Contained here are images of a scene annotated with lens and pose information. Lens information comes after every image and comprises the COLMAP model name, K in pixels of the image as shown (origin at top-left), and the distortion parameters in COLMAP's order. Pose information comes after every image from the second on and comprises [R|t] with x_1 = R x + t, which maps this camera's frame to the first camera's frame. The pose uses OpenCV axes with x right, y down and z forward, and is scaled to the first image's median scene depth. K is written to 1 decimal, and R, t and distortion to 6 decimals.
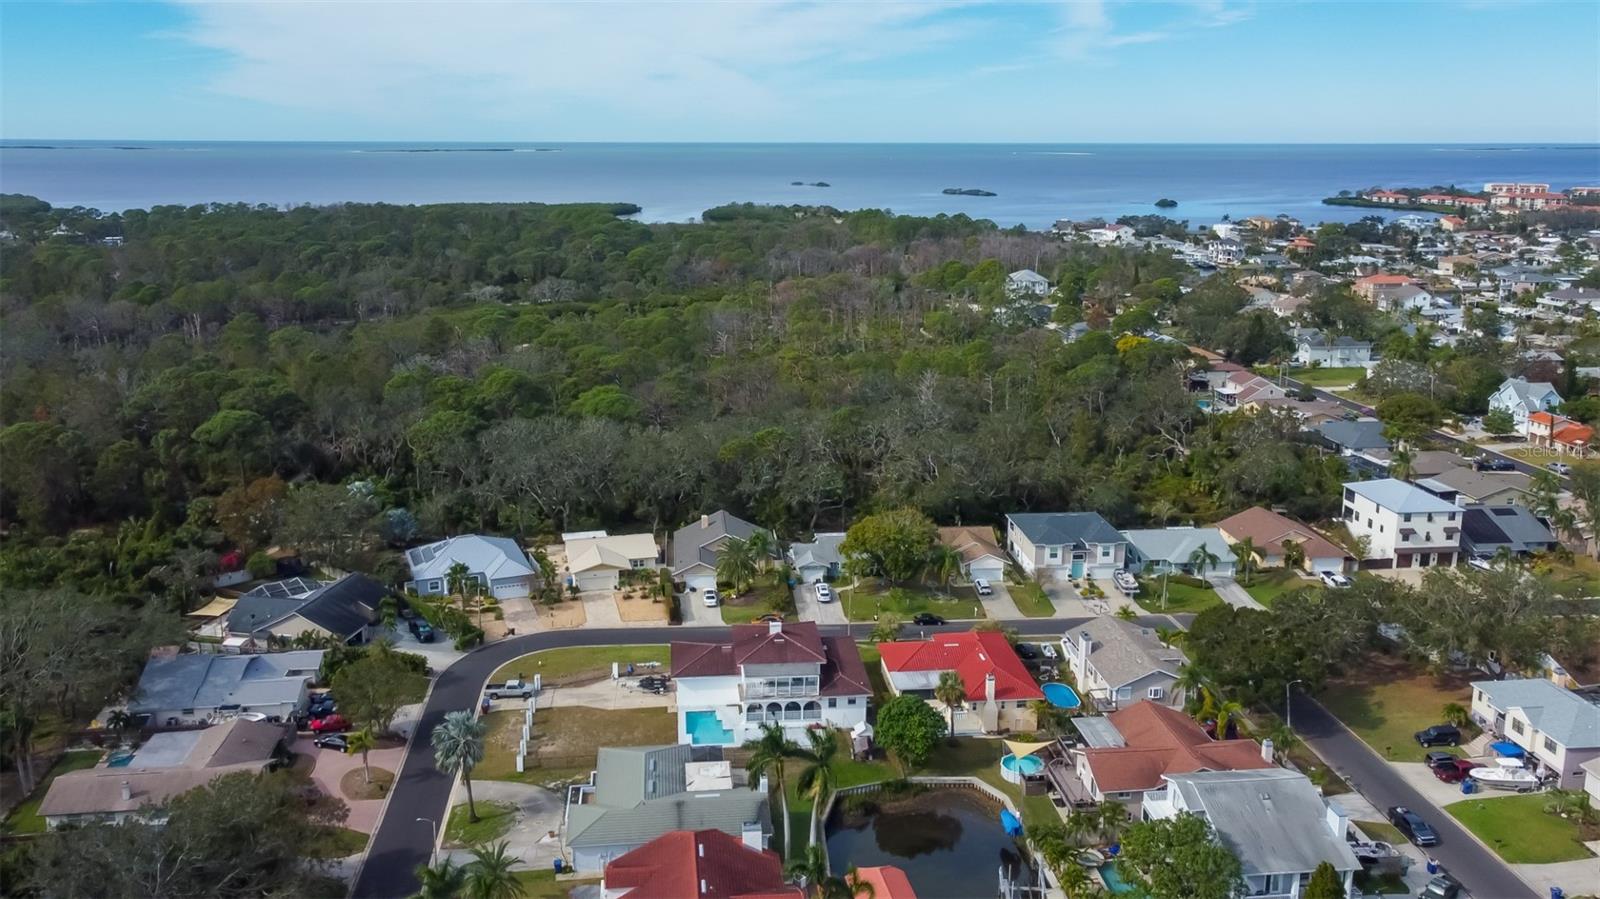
lens RADIAL K [[1290.1, 0, 795.5], [0, 1290.1, 430.4], [0, 0, 1]] dist [-0.008125, 0.064551]
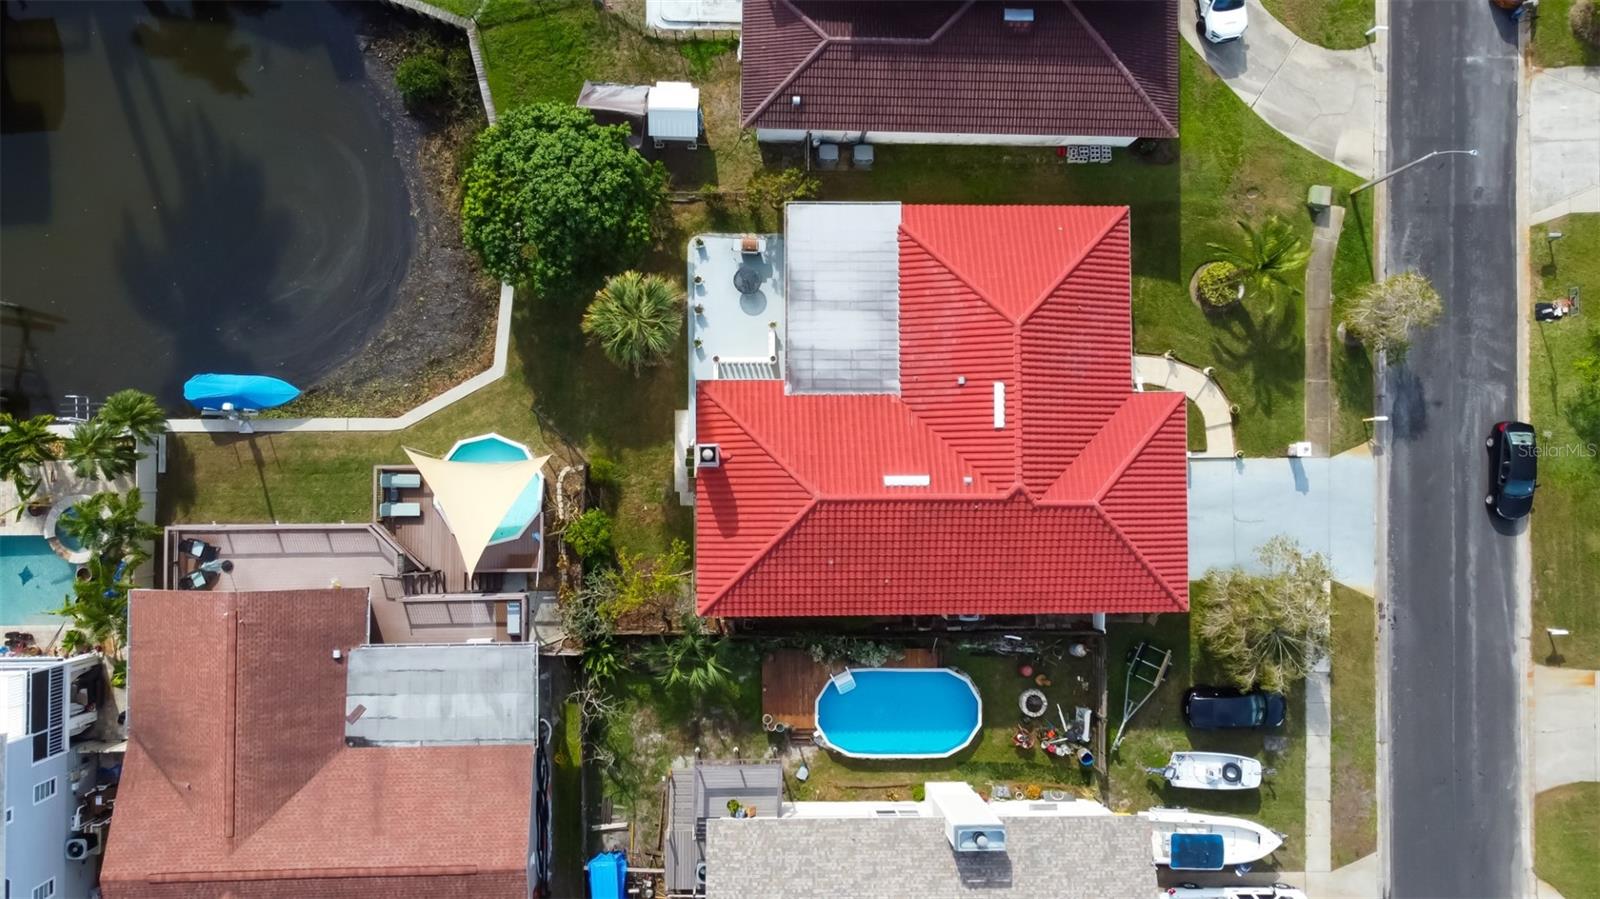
lens RADIAL K [[1217.5, 0, 800.0], [0, 1217.5, 449.5], [0, 0, 1]] dist [0.010181, 0.016495]
pose [[-0.102500, 0.994018, -0.037696, 0.126914], [-0.267213, 0.008988, 0.963595, -0.095596], [0.958170, 0.108842, 0.264694, 0.748401]]
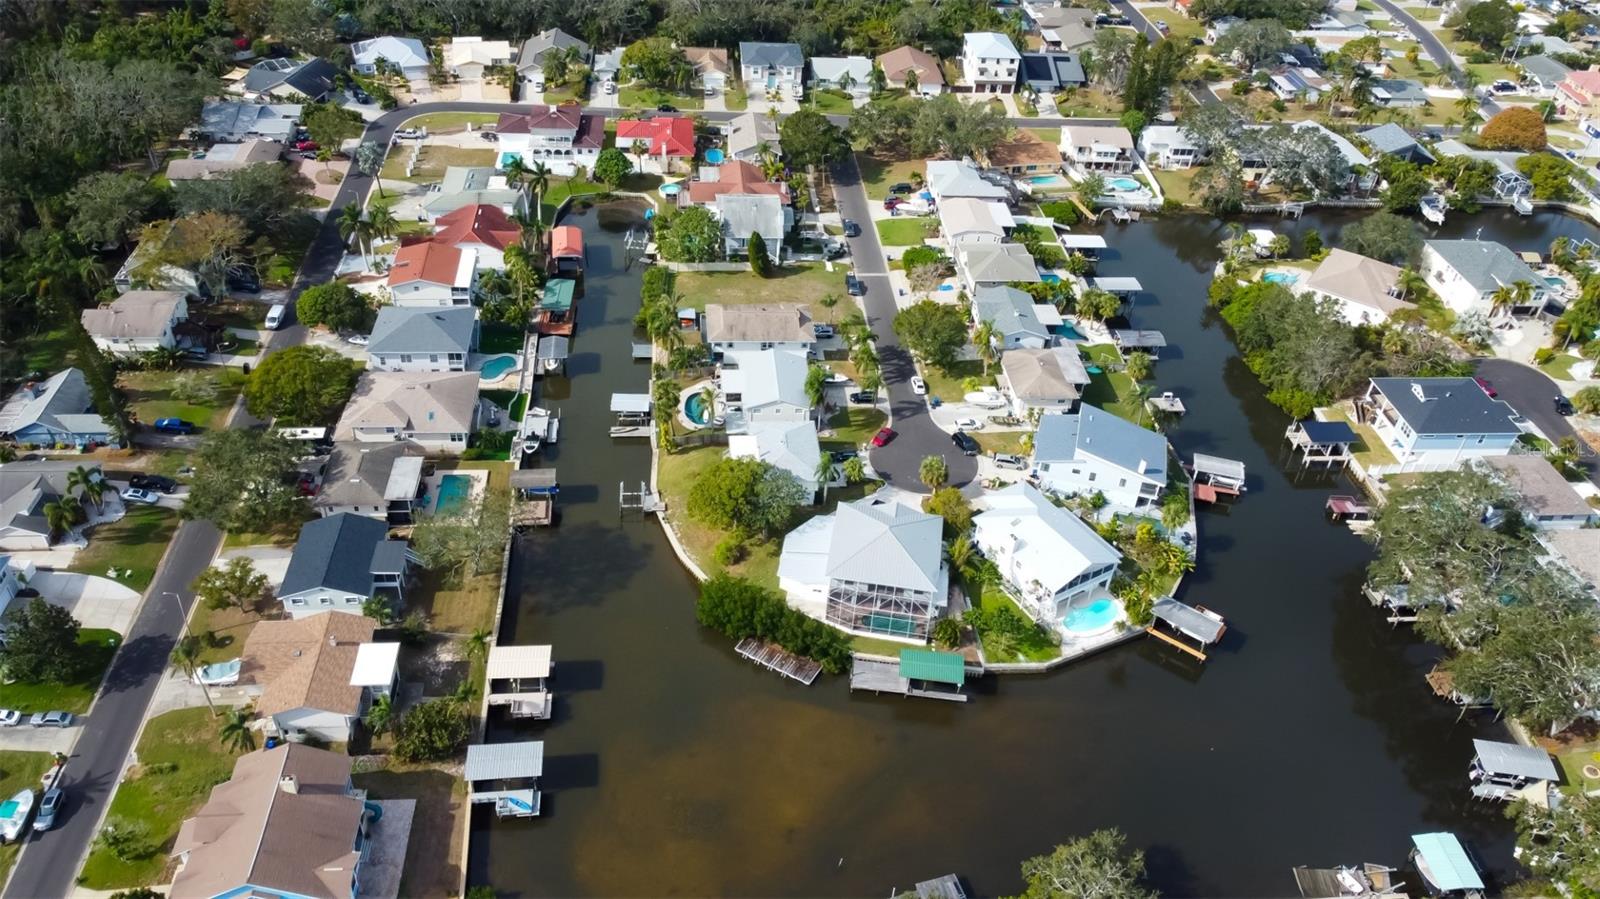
lens RADIAL K [[1217.5, 0, 800.0], [0, 1217.5, 449.5], [0, 0, 1]] dist [0.010181, 0.016495]
pose [[0.998279, 0.056134, 0.016985, 0.272390], [-0.058131, 0.908743, 0.413289, -0.114596], [0.007765, -0.413565, 0.910441, -0.620349]]
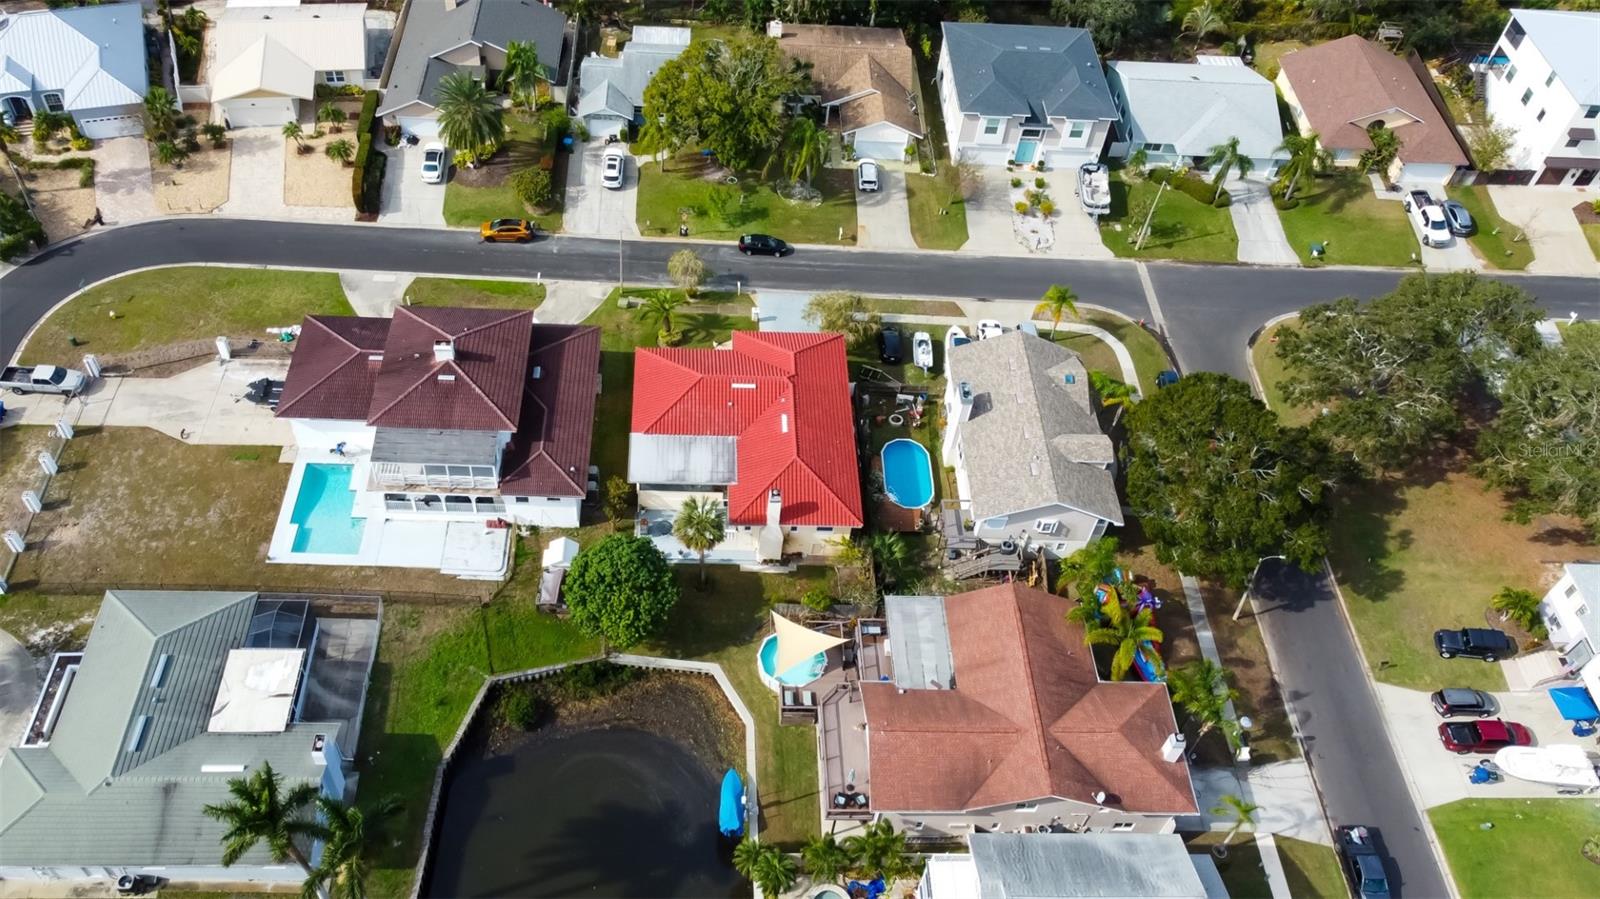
lens RADIAL K [[1253.0, 0, 741.7], [0, 1253.0, 540.7], [0, 0, 1]] dist [0.013557, 0.007929]
pose [[0.994460, 0.104307, -0.013030, 0.115764], [-0.073483, 0.778460, 0.623379, -0.126643], [0.075166, -0.618968, 0.781812, 0.417691]]
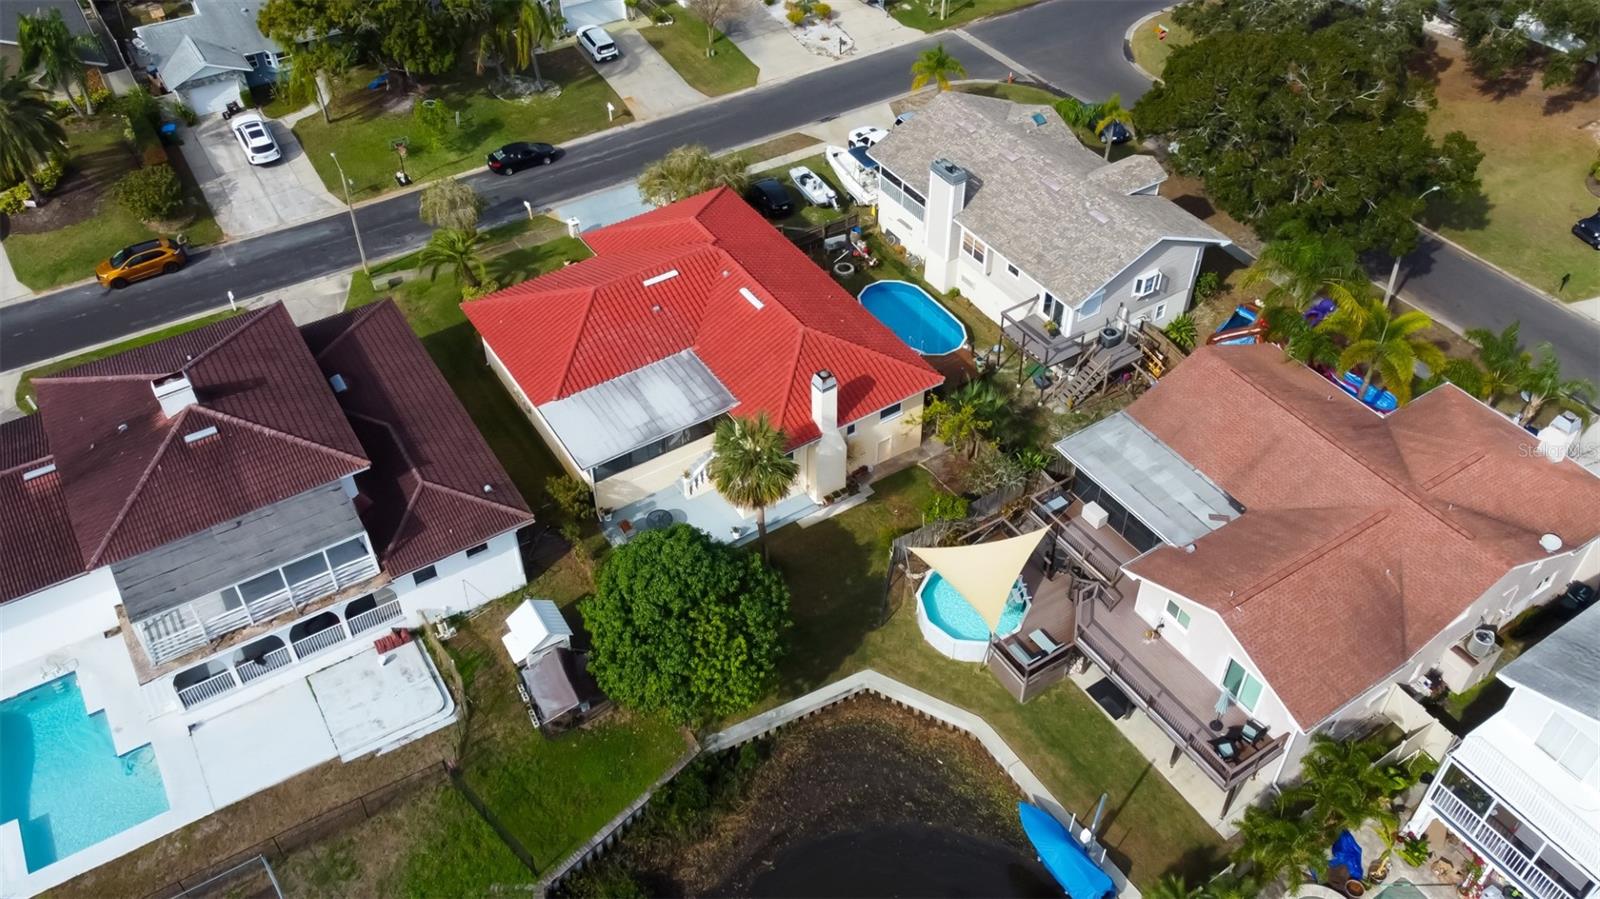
lens RADIAL K [[1290.1, 0, 795.5], [0, 1290.1, 430.4], [0, 0, 1]] dist [-0.008125, 0.064551]
pose [[0.895593, -0.307393, 0.321593, 0.014538], [0.109441, 0.852905, 0.510465, 0.008612], [-0.431202, -0.421974, 0.797498, 0.555618]]
